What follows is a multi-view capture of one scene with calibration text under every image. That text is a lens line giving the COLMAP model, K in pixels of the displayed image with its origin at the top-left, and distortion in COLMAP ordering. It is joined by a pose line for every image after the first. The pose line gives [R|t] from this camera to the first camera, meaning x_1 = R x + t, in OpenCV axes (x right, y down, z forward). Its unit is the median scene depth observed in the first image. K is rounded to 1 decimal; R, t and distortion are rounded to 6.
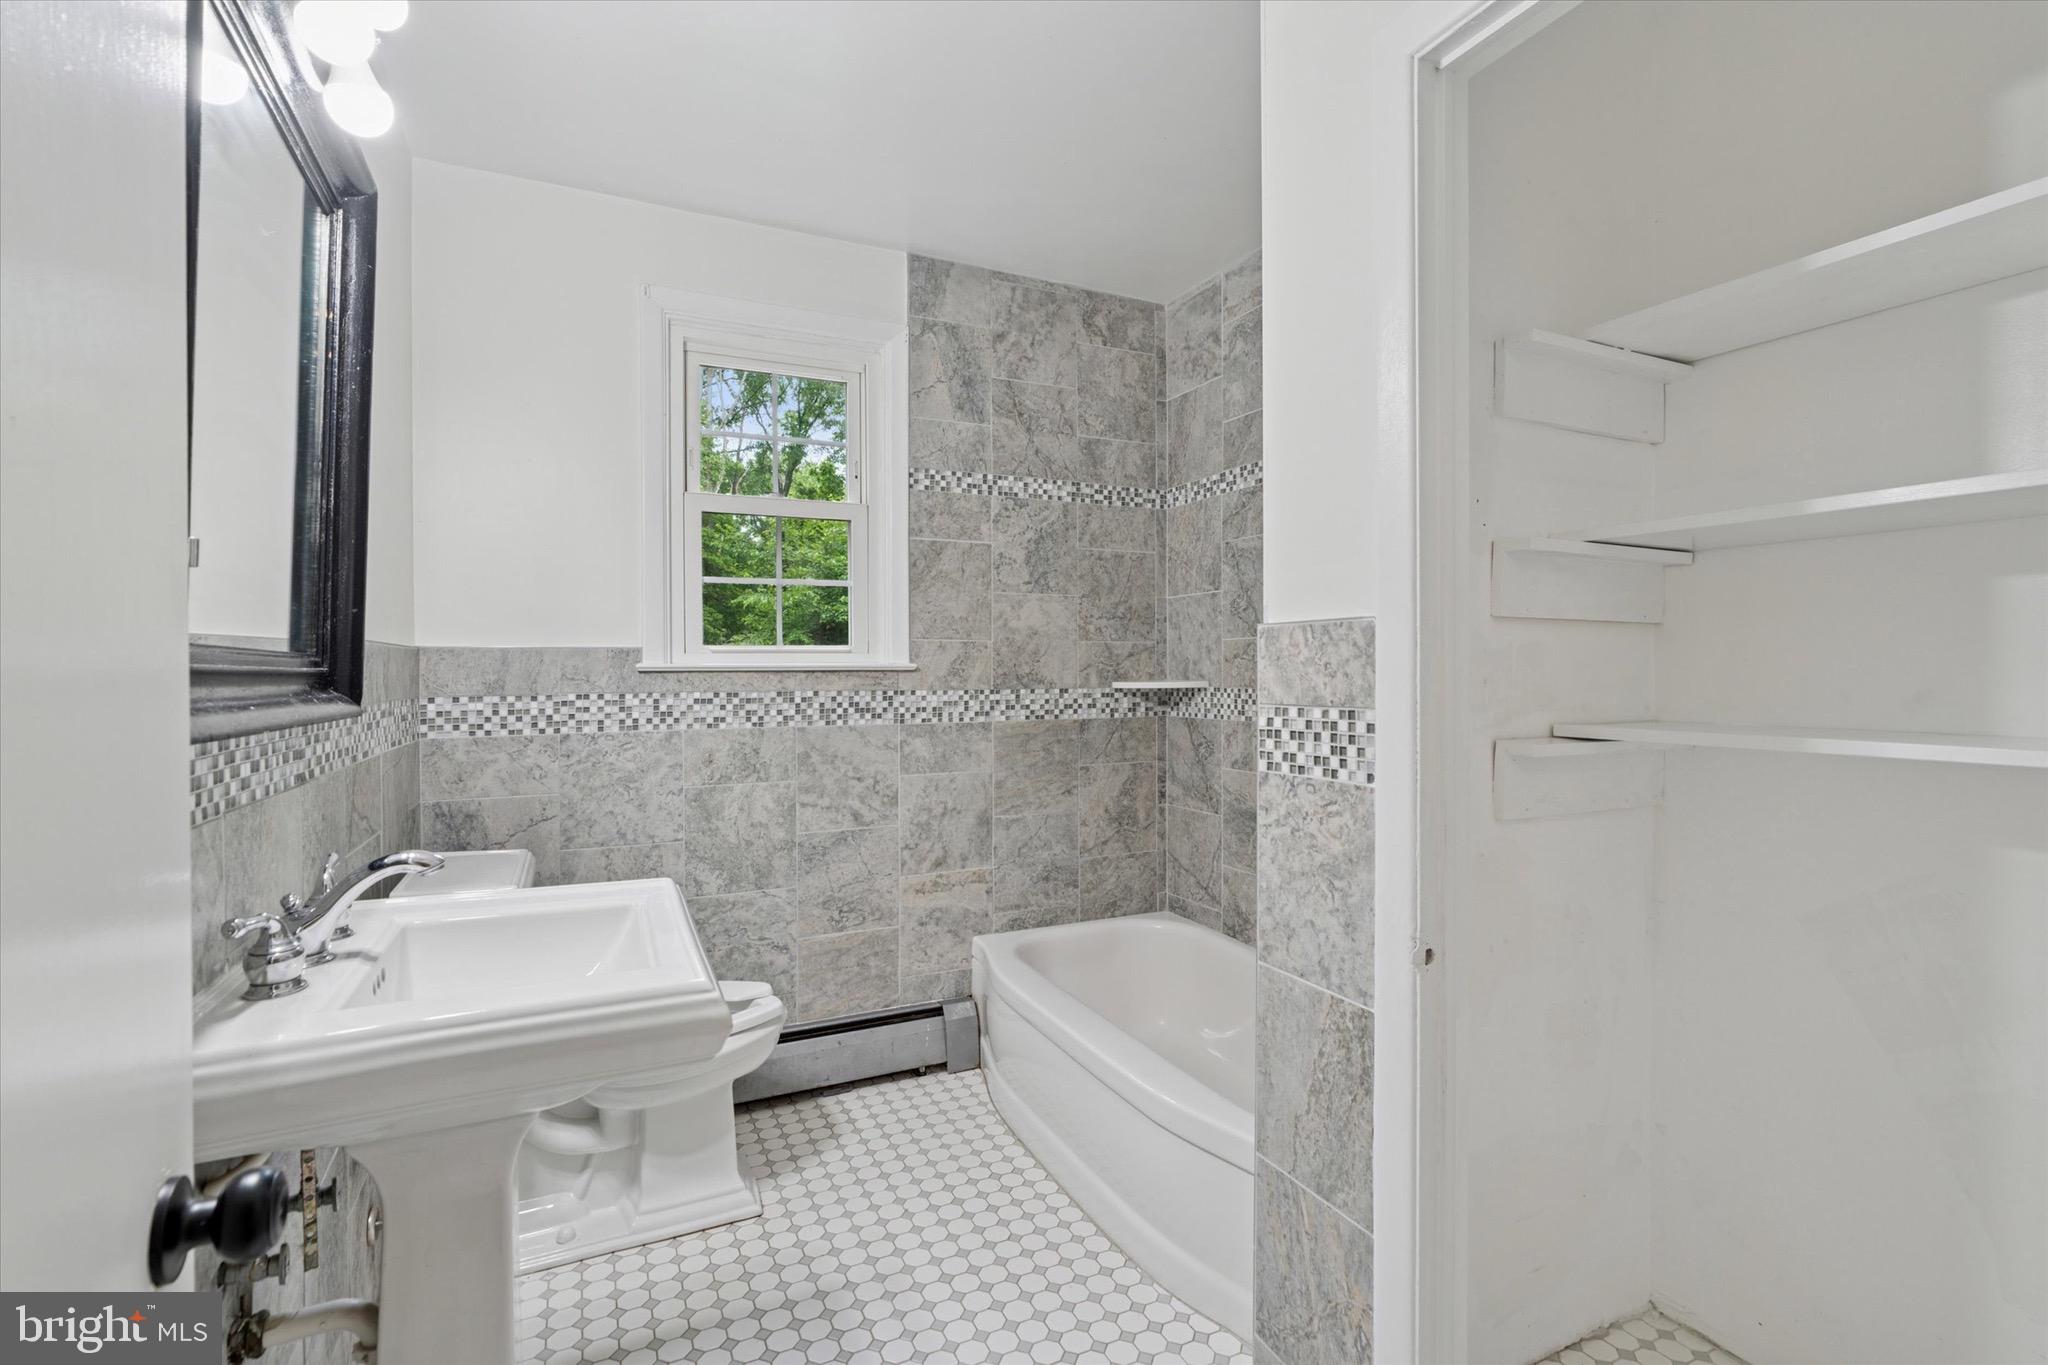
lens RADIAL K [[945.3, 0, 1015.8], [0, 945.3, 673.3], [0, 0, 1]] dist [-0.001719, 0.000931]
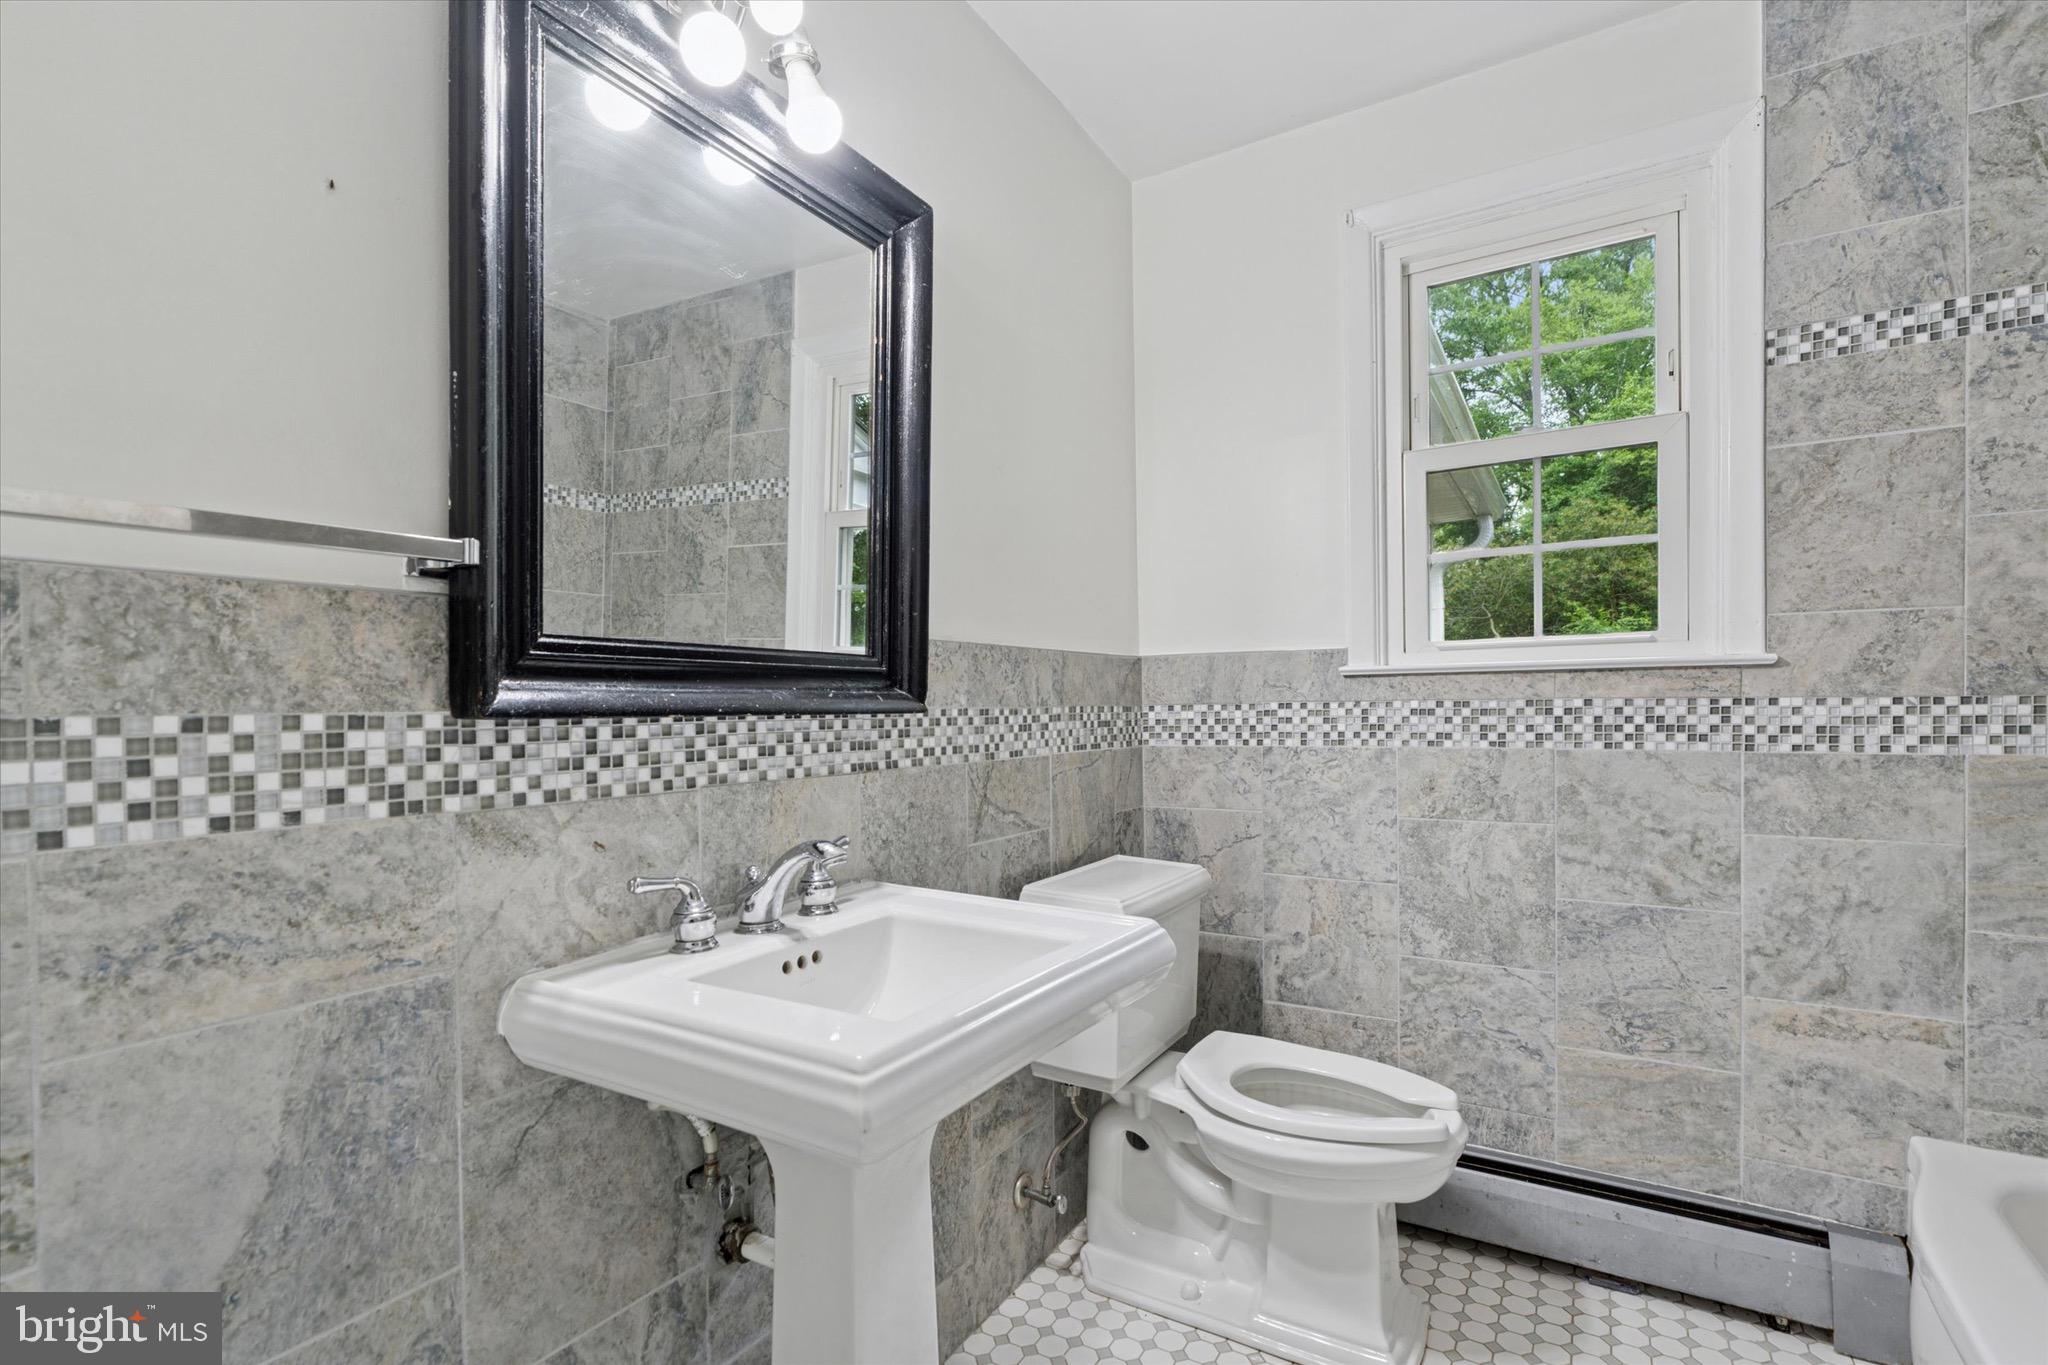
lens RADIAL K [[945.3, 0, 1036.8], [0, 945.3, 719.8], [0, 0, 1]] dist [-0.001719, 0.000931]
pose [[0.552034, 0.009778, -0.833764, 0.142881], [0.007582, 0.999831, 0.016746, 0.019200], [0.833787, -0.015566, 0.551867, 0.276724]]
